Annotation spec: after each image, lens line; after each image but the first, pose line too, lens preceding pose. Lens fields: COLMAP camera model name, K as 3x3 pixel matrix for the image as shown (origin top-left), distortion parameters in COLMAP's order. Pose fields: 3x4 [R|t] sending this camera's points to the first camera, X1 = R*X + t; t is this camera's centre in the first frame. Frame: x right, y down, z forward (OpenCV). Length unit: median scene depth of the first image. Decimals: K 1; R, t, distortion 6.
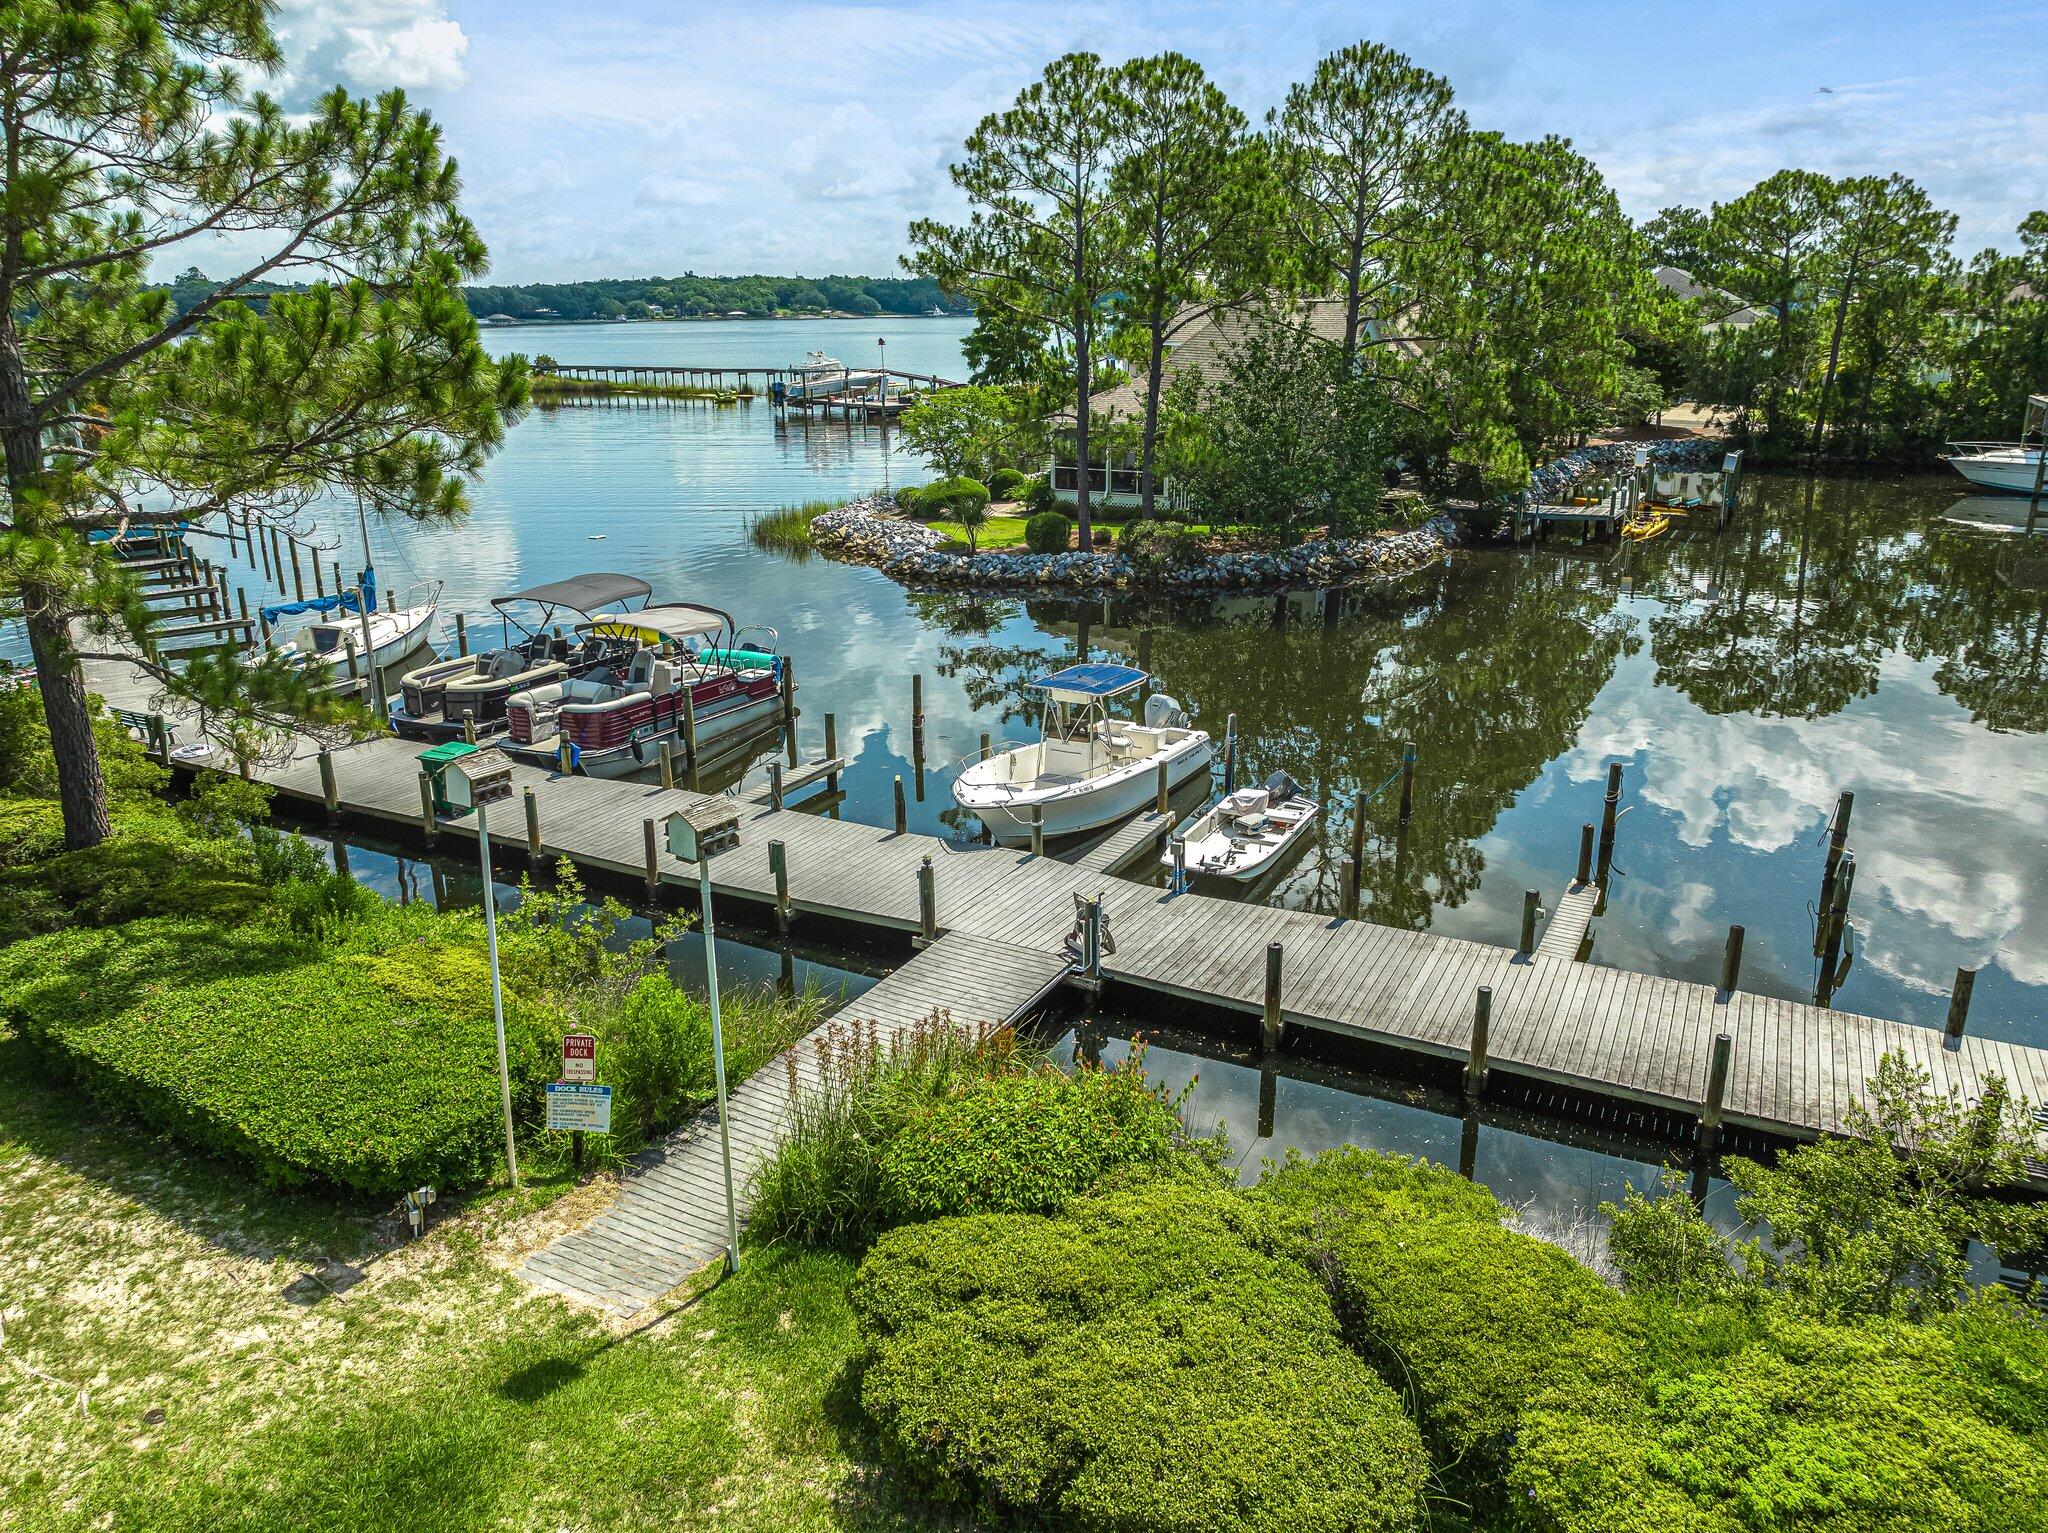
lens RADIAL K [[1448.9, 0, 1027.8], [0, 1448.9, 768.9], [0, 0, 1]] dist [-0.038933, 0.012653]
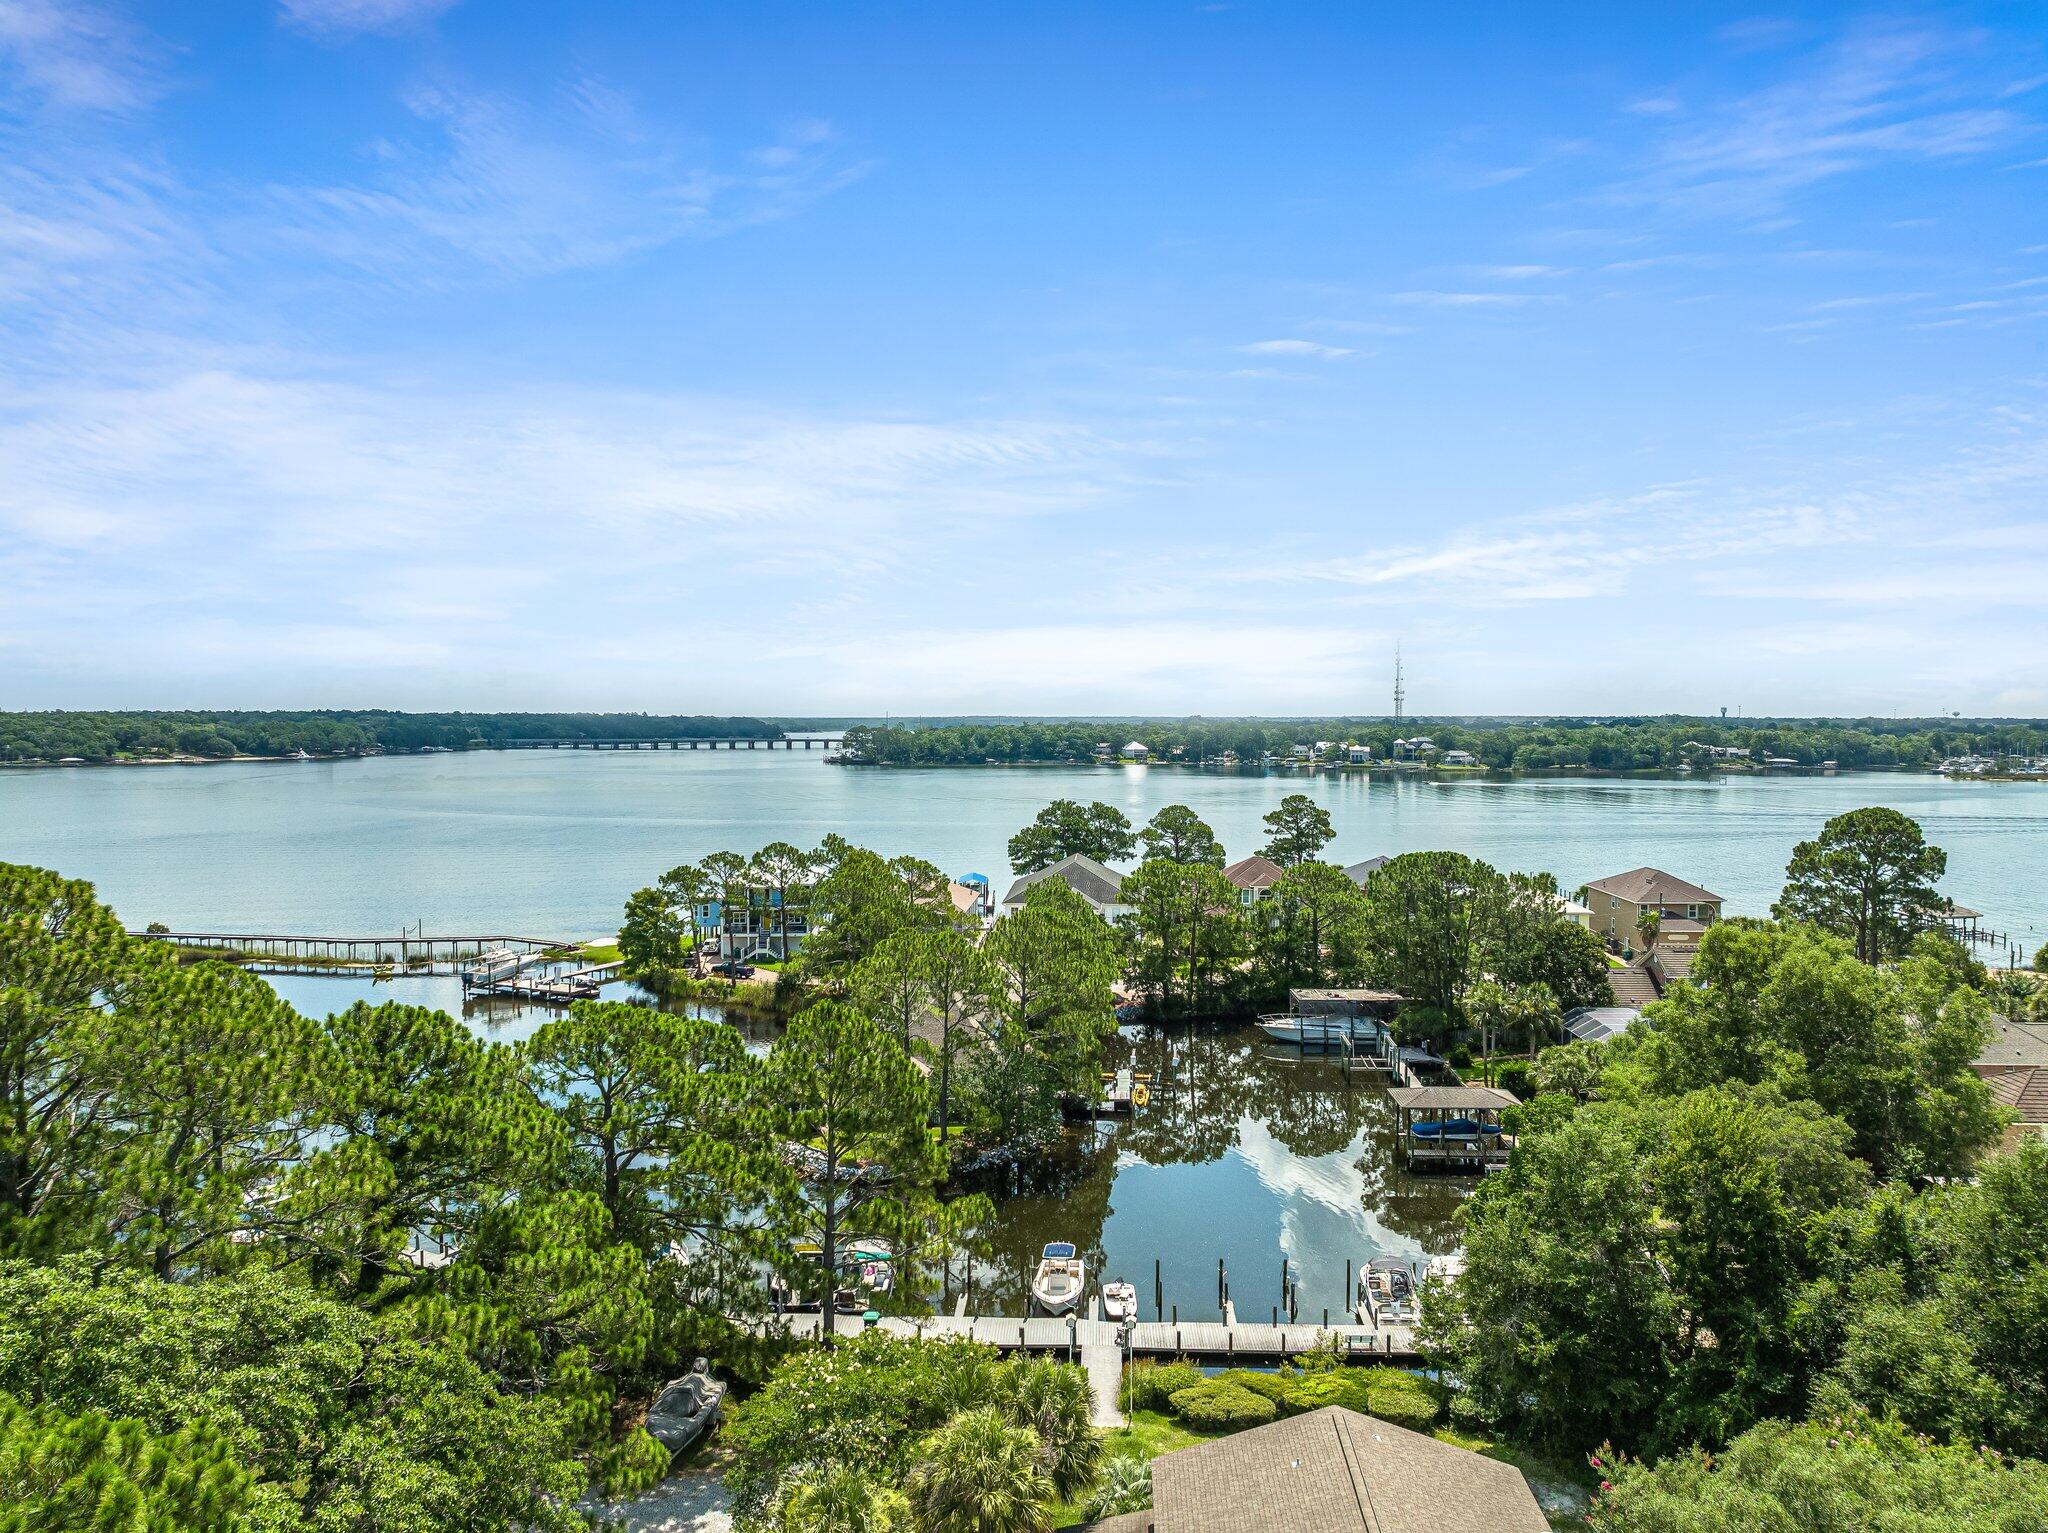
lens RADIAL K [[1448.9, 0, 1043.8], [0, 1448.9, 759.8], [0, 0, 1]] dist [-0.038933, 0.012653]
pose [[0.899444, -0.005782, 0.436998, -0.242180], [0.126271, 0.960705, -0.247185, -0.058608], [-0.418397, 0.277510, 0.864831, -0.344809]]
